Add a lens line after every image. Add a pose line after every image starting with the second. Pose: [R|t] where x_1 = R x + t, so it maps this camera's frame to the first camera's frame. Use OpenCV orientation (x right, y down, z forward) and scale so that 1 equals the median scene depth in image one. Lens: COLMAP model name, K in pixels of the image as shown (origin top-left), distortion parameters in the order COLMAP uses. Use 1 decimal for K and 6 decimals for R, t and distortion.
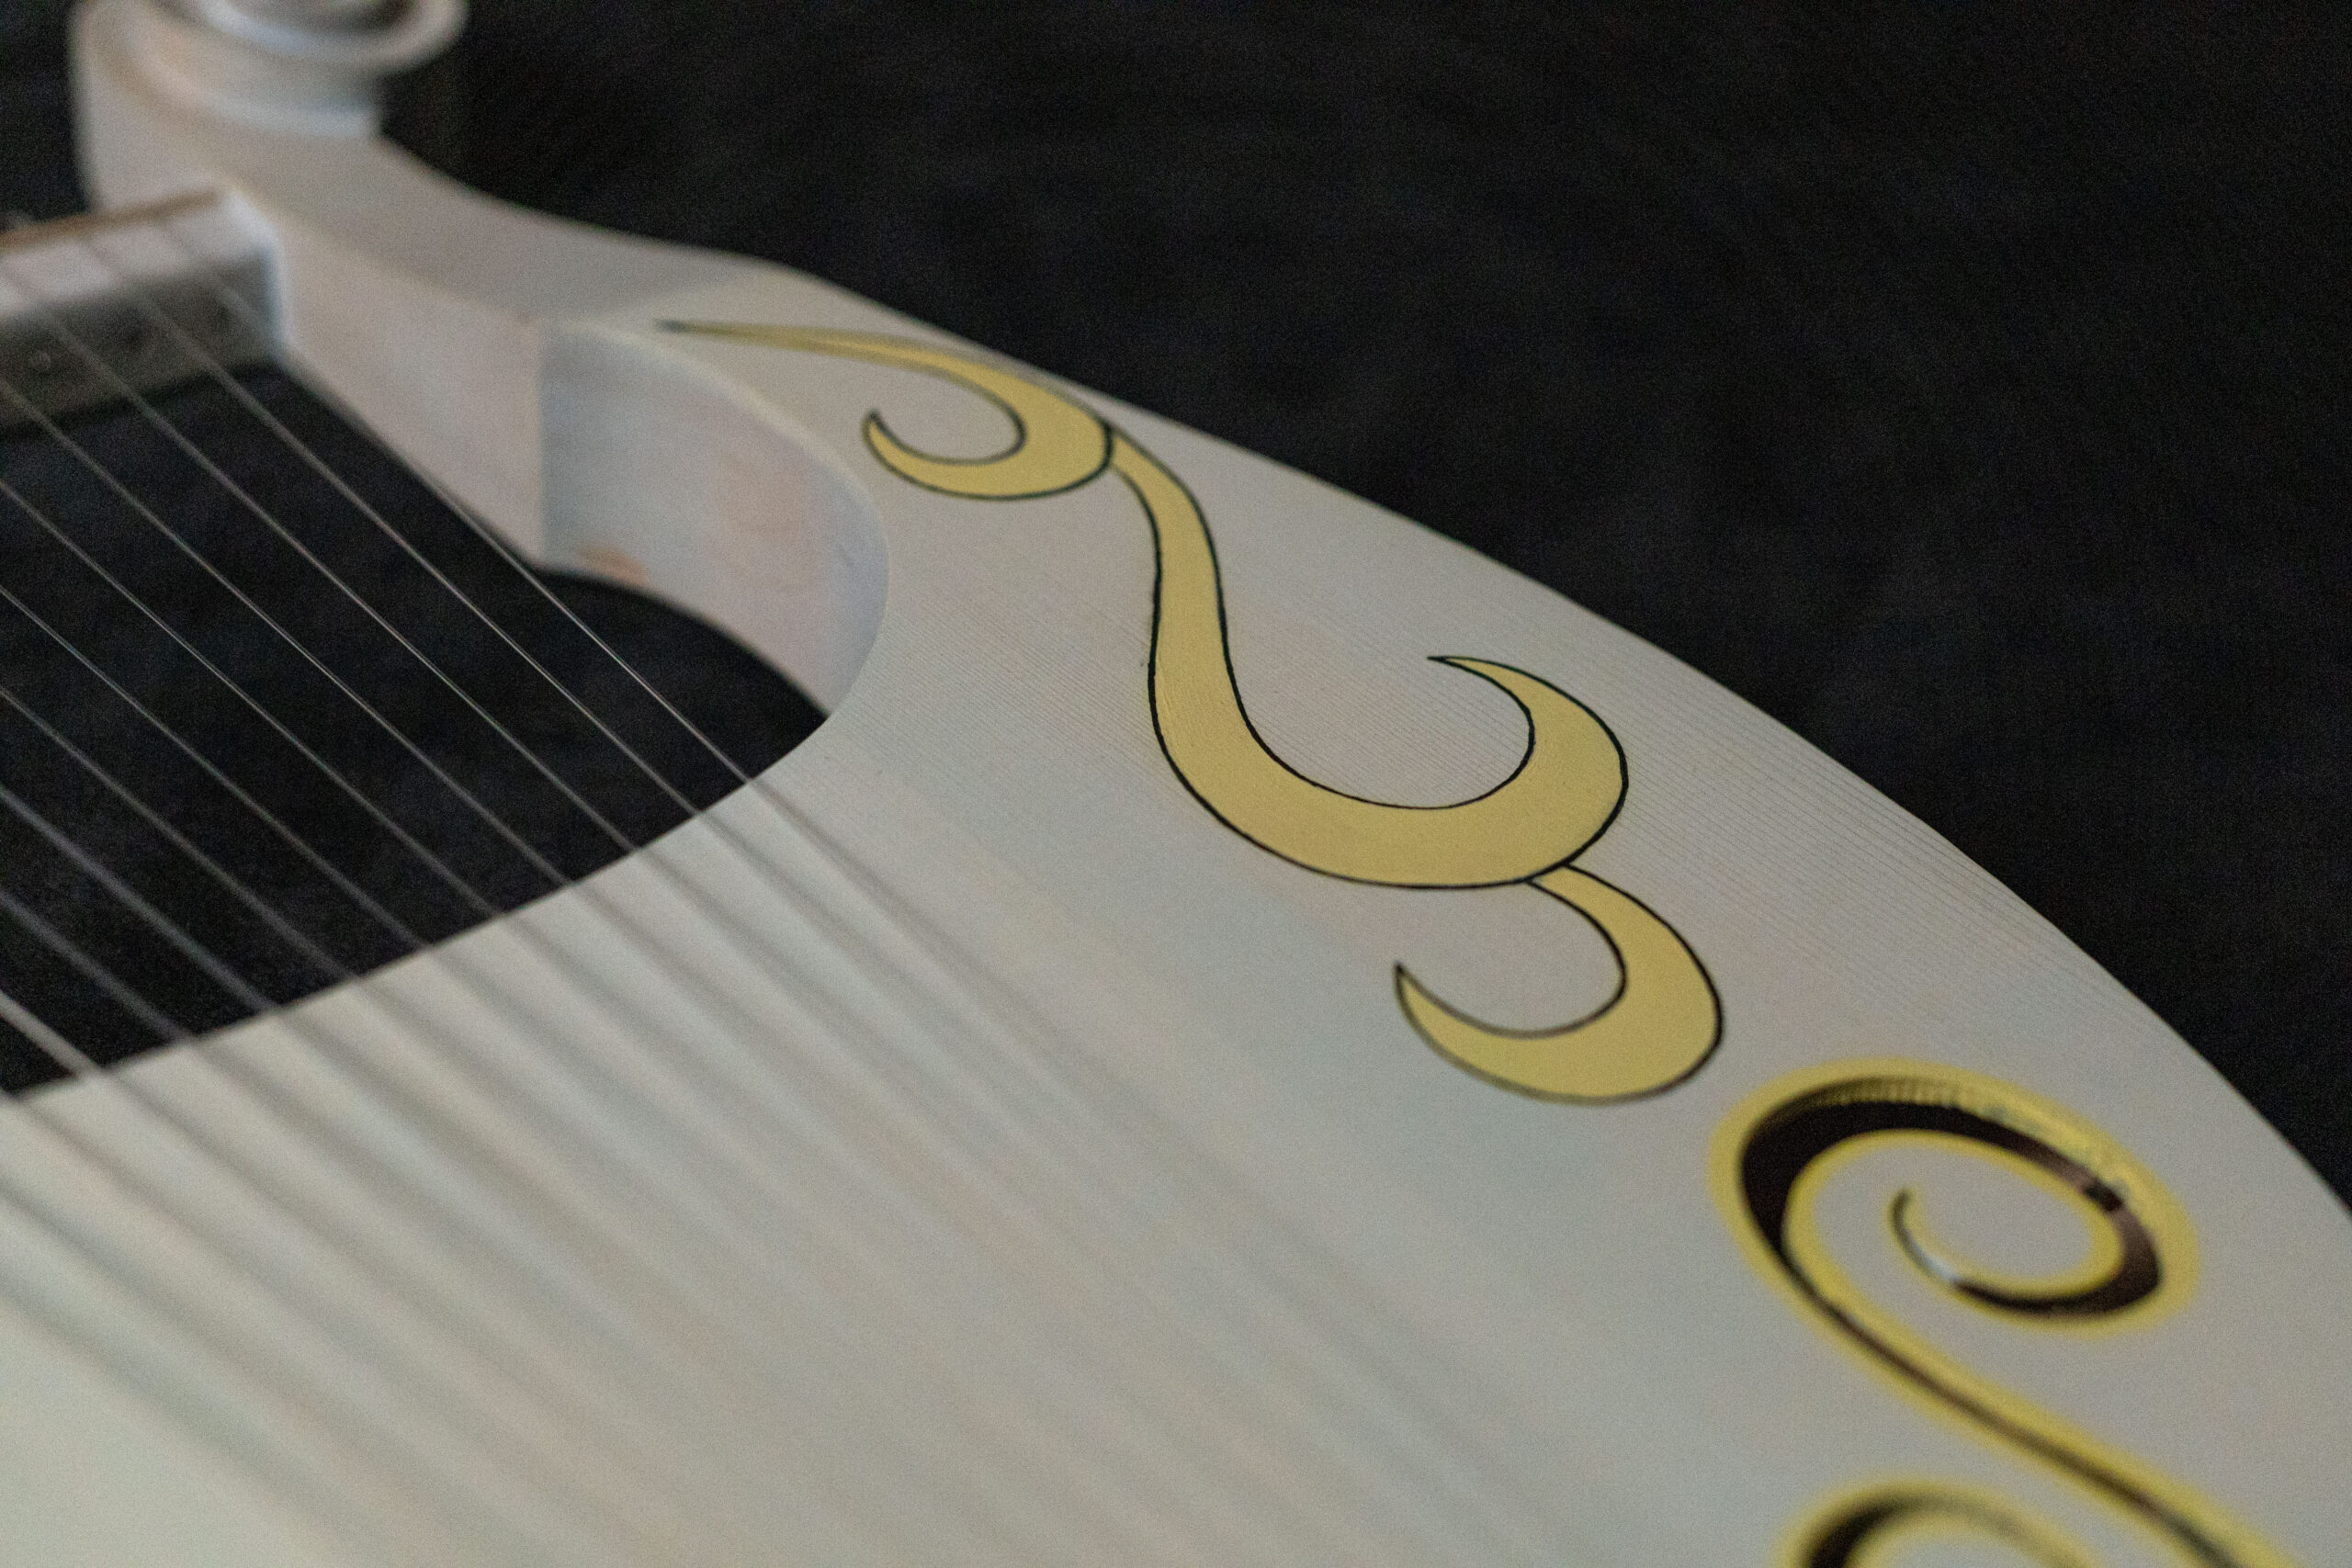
lens RADIAL K [[3707.8, 0, 1176.0], [0, 3707.8, 784.0], [0, 0, 1]] dist [-0.024155, 0.095254]
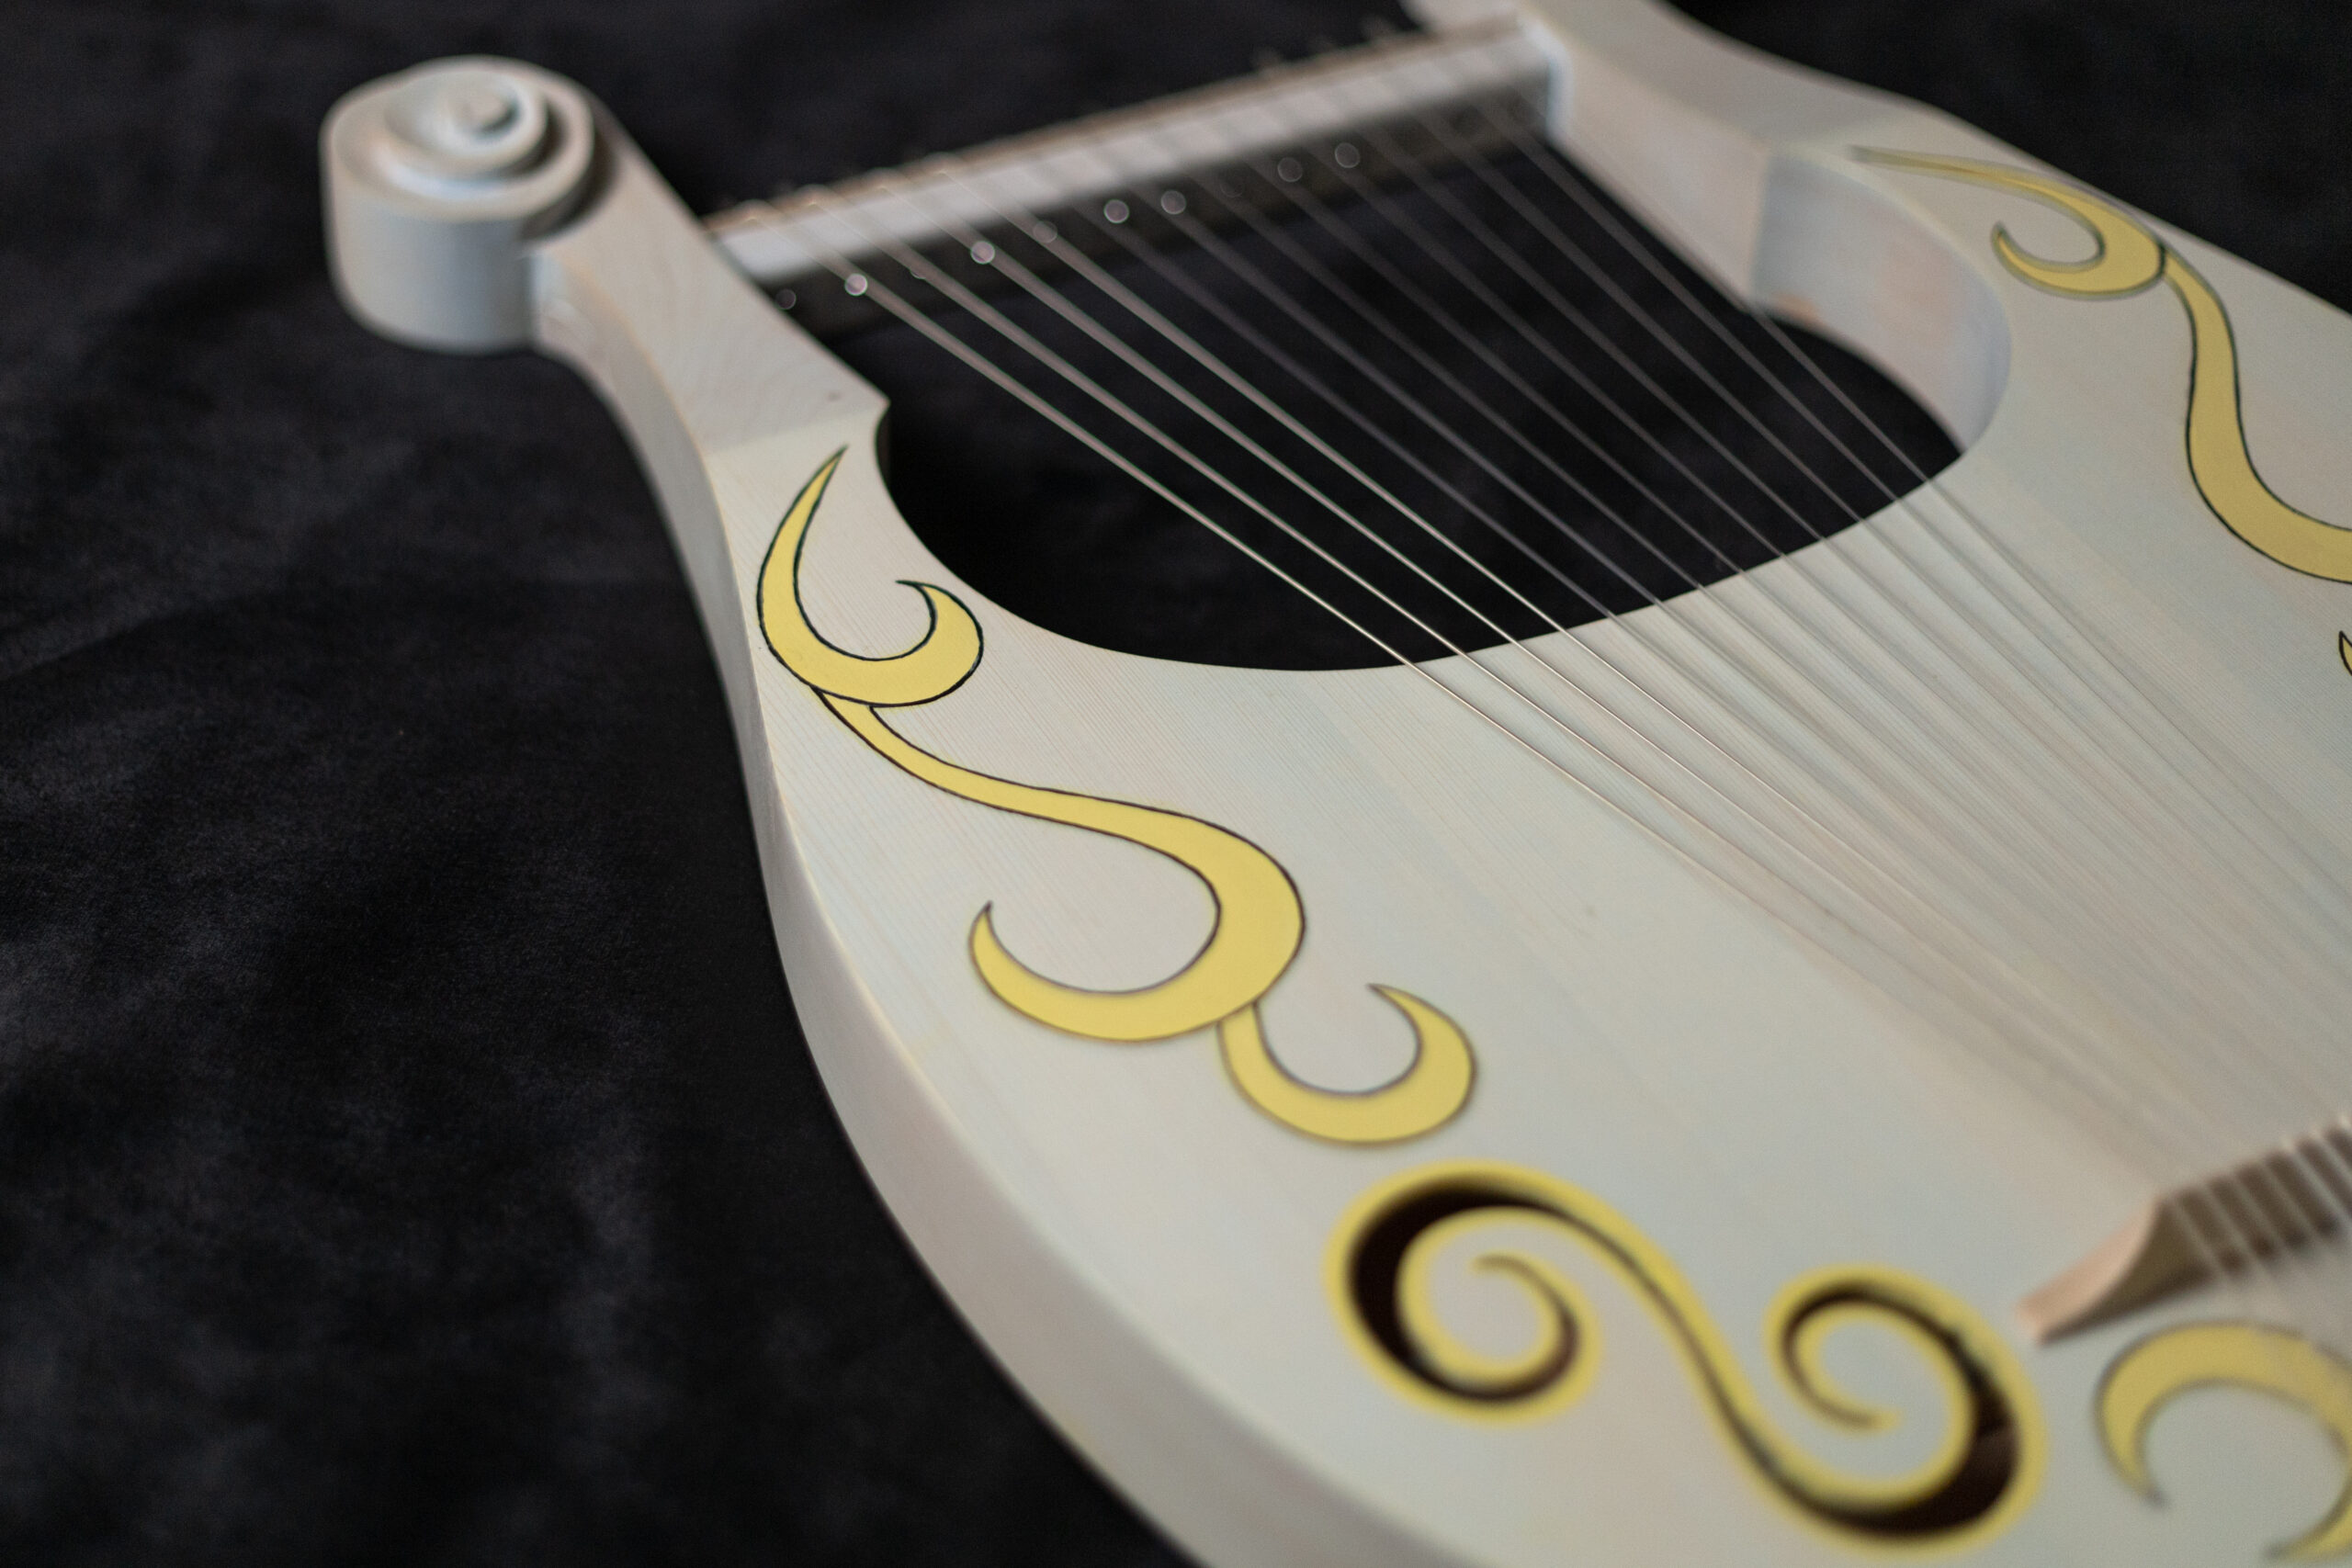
lens RADIAL K [[3707.8, 0, 1176.0], [0, 3707.8, 784.0], [0, 0, 1]] dist [-0.024155, 0.095254]
pose [[0.971548, 0.097115, -0.216019, -0.067856], [-0.073585, 0.990701, 0.114438, -0.028332], [0.225124, -0.095287, 0.969660, -0.583717]]
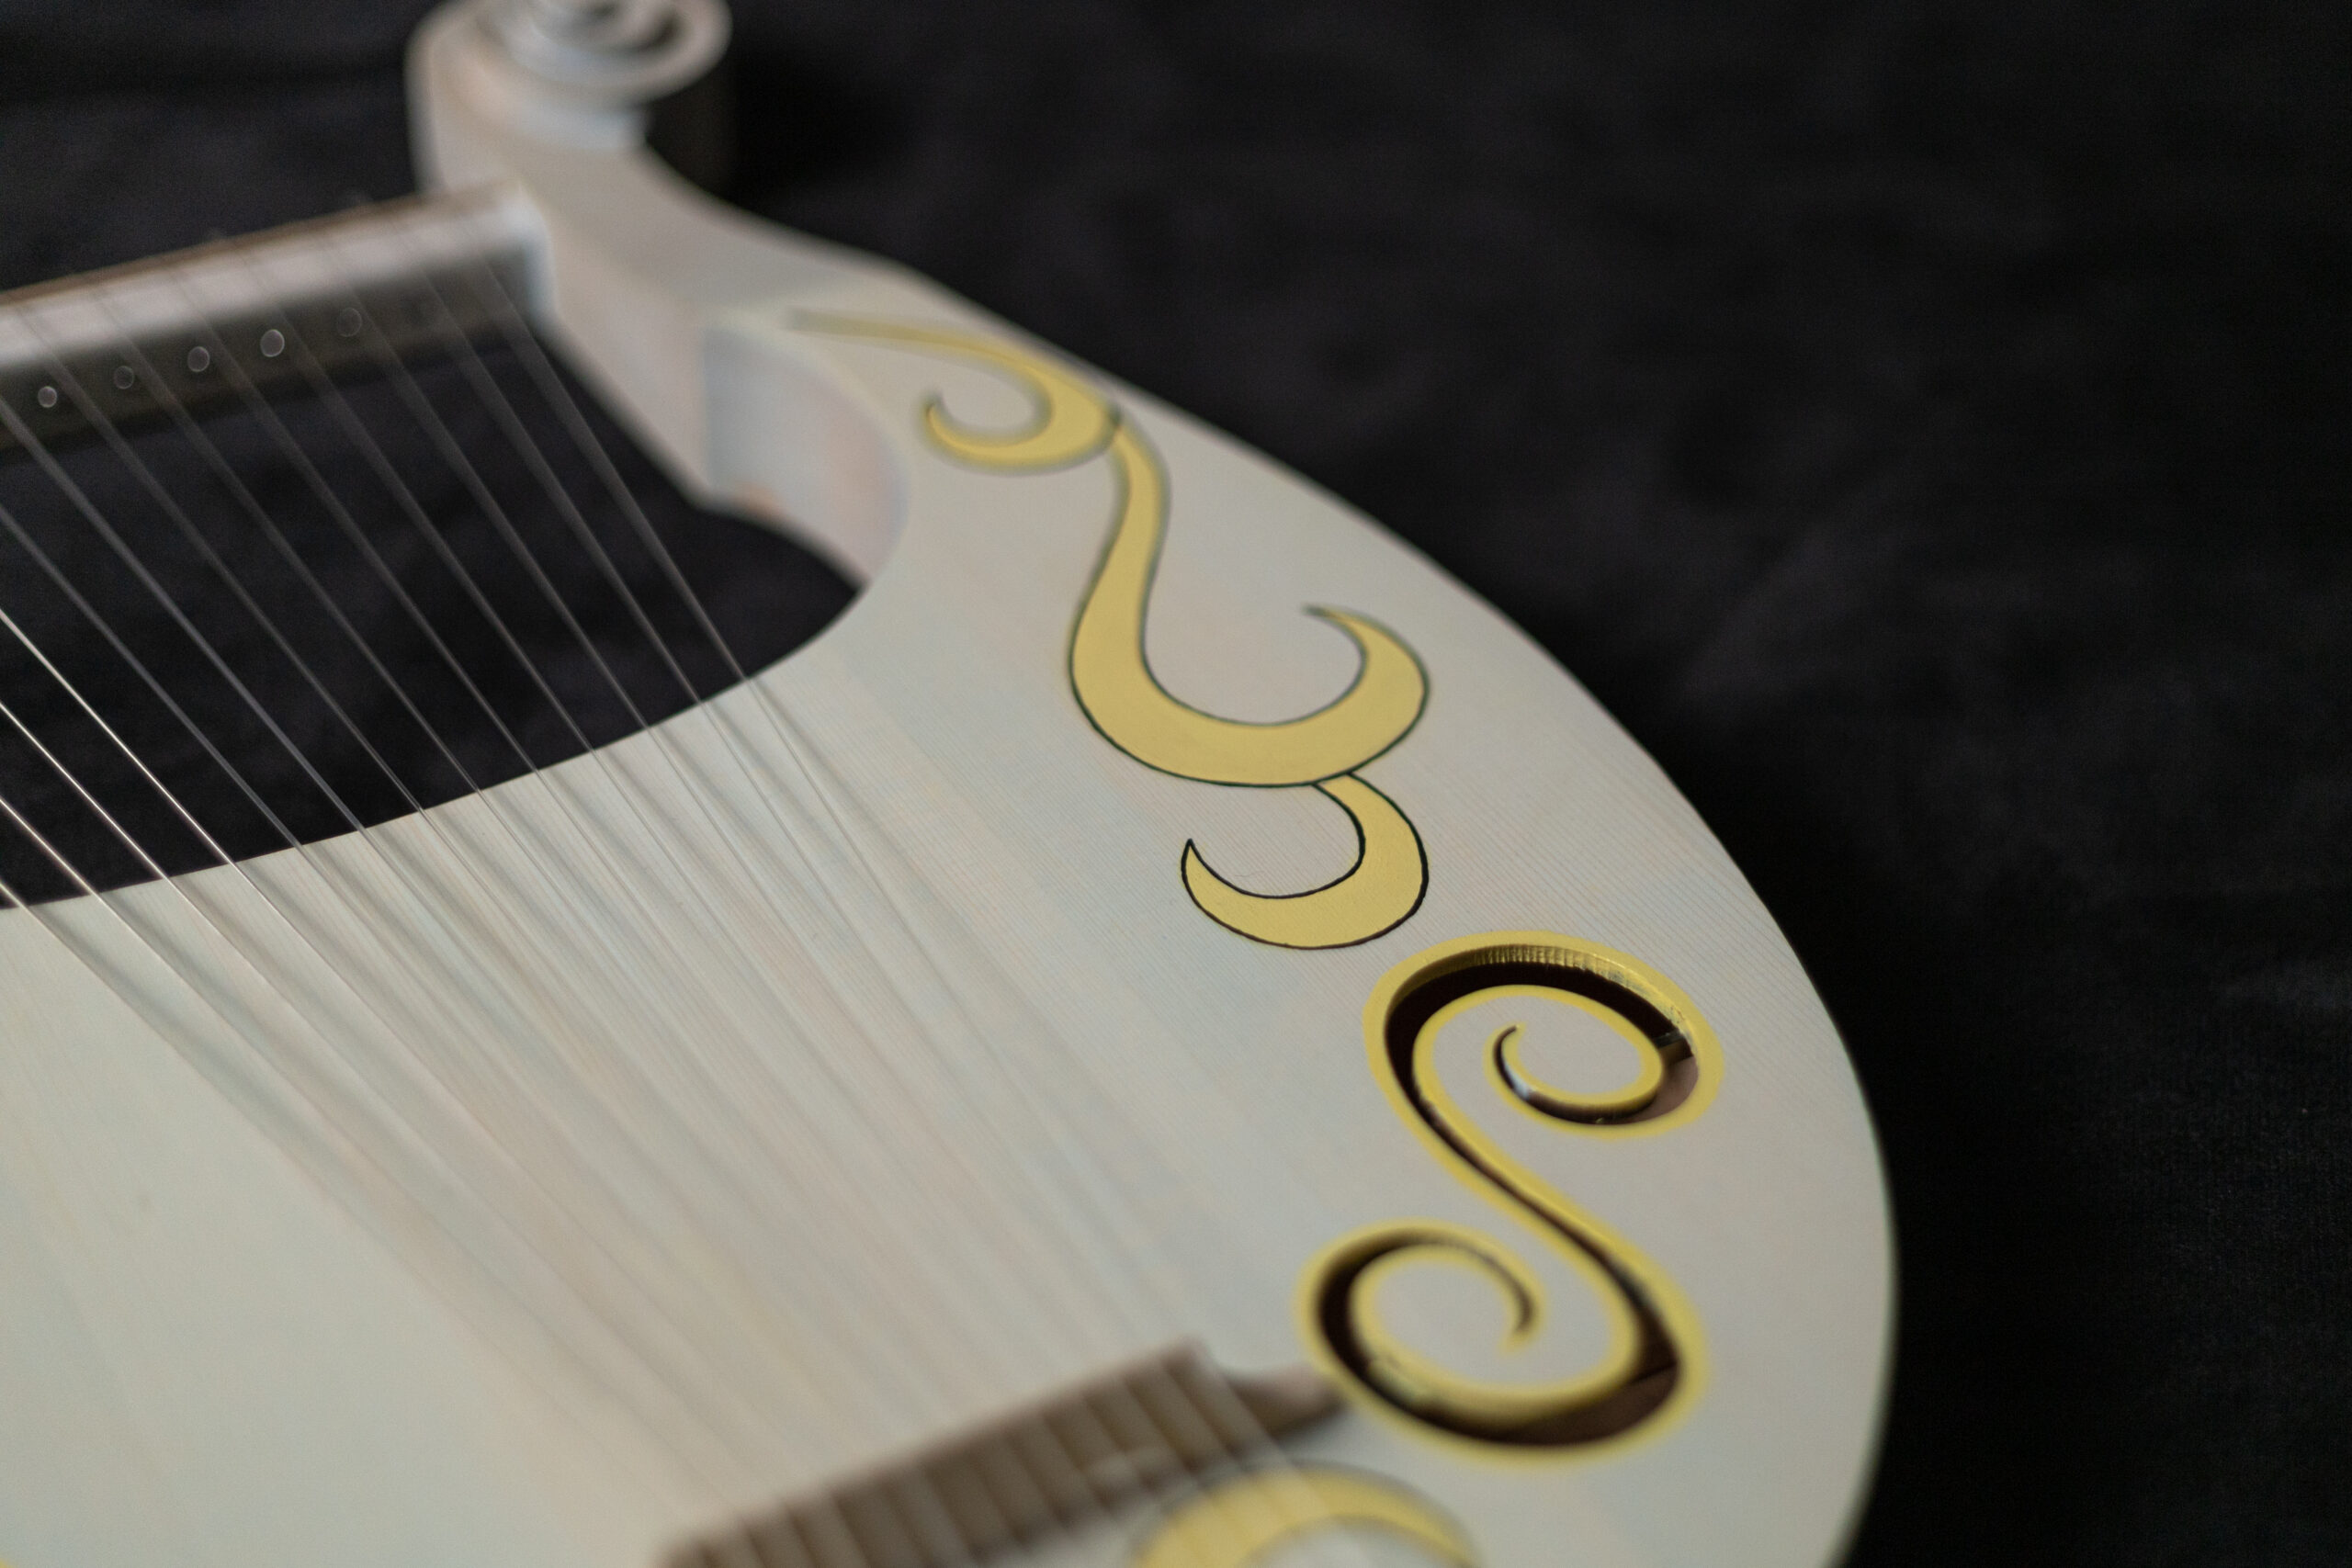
lens RADIAL K [[3707.8, 0, 1176.0], [0, 3707.8, 784.0], [0, 0, 1]] dist [-0.024155, 0.095254]
pose [[0.985892, 0.053752, -0.158519, 0.237235], [-0.049120, 0.998248, 0.032999, -0.013978], [0.160014, -0.024747, 0.986804, -0.286991]]
